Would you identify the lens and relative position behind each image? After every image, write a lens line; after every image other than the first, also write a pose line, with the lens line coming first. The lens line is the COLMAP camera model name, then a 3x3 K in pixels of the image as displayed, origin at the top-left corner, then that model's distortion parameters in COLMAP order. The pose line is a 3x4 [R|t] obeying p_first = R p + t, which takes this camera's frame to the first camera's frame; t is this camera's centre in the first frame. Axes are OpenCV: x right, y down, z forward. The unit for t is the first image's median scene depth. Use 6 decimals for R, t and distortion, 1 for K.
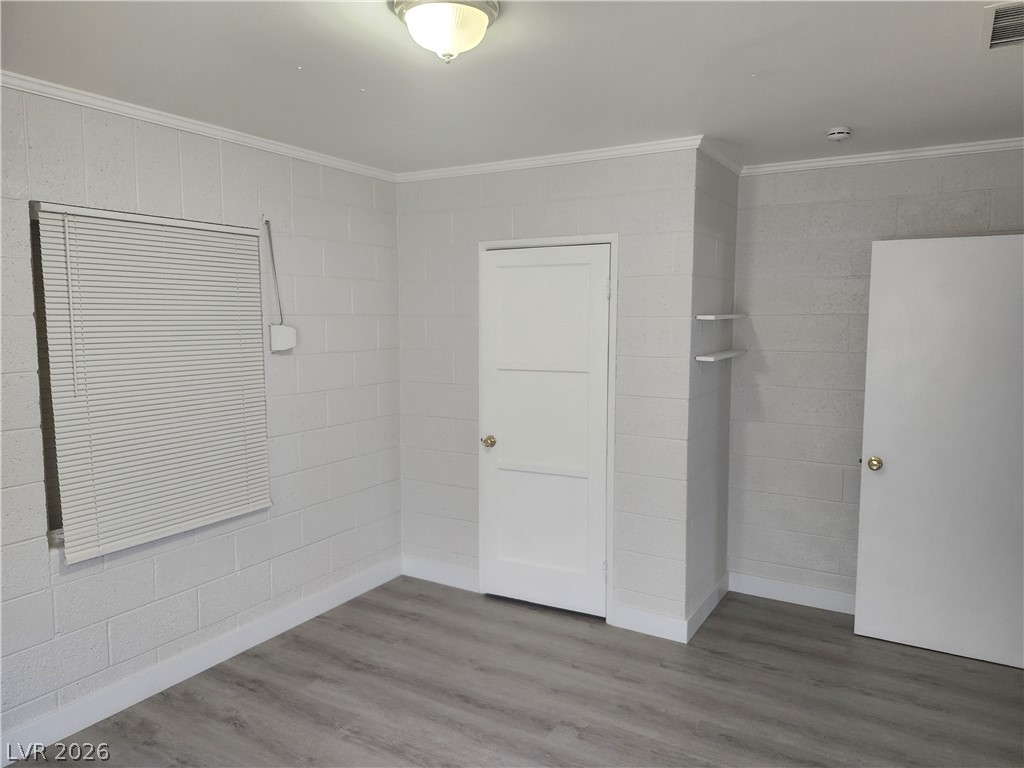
lens RADIAL K [[713.2, 0, 514.7], [0, 713.2, 382.2], [0, 0, 1]] dist [0.040868, -0.050425]
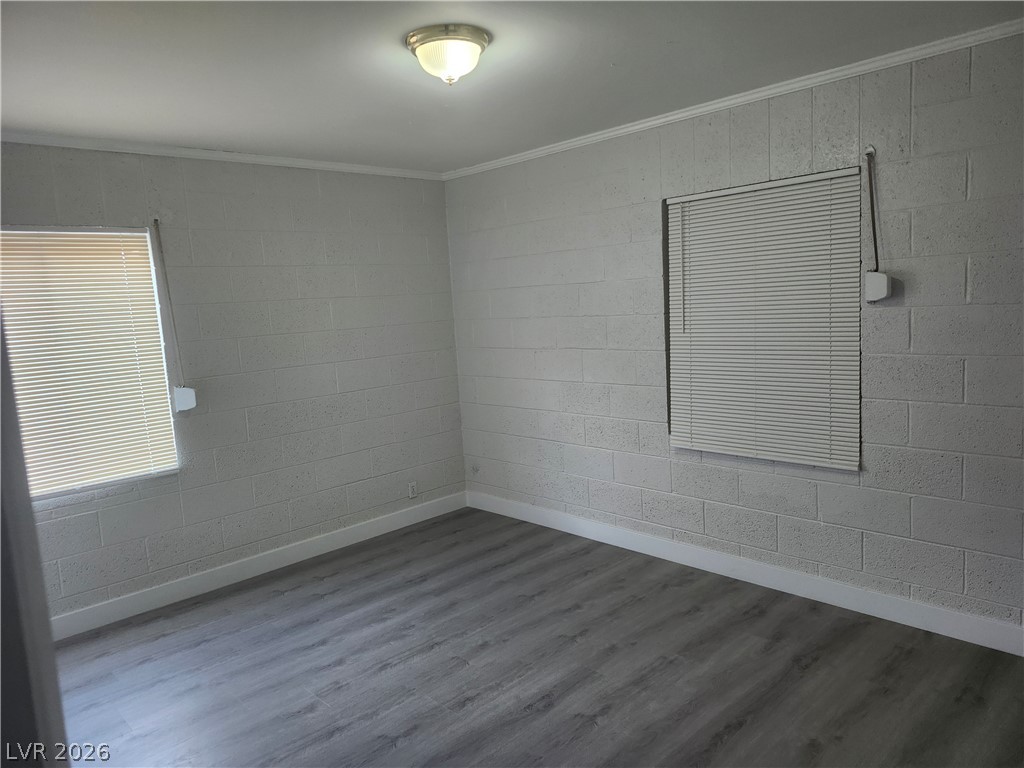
lens RADIAL K [[713.2, 0, 514.7], [0, 713.2, 382.2], [0, 0, 1]] dist [0.040868, -0.050425]
pose [[-0.272948, 0.128436, -0.953417, 0.720760], [-0.031562, 0.989319, 0.142308, -0.063838], [0.961511, 0.068935, -0.265978, 0.915614]]
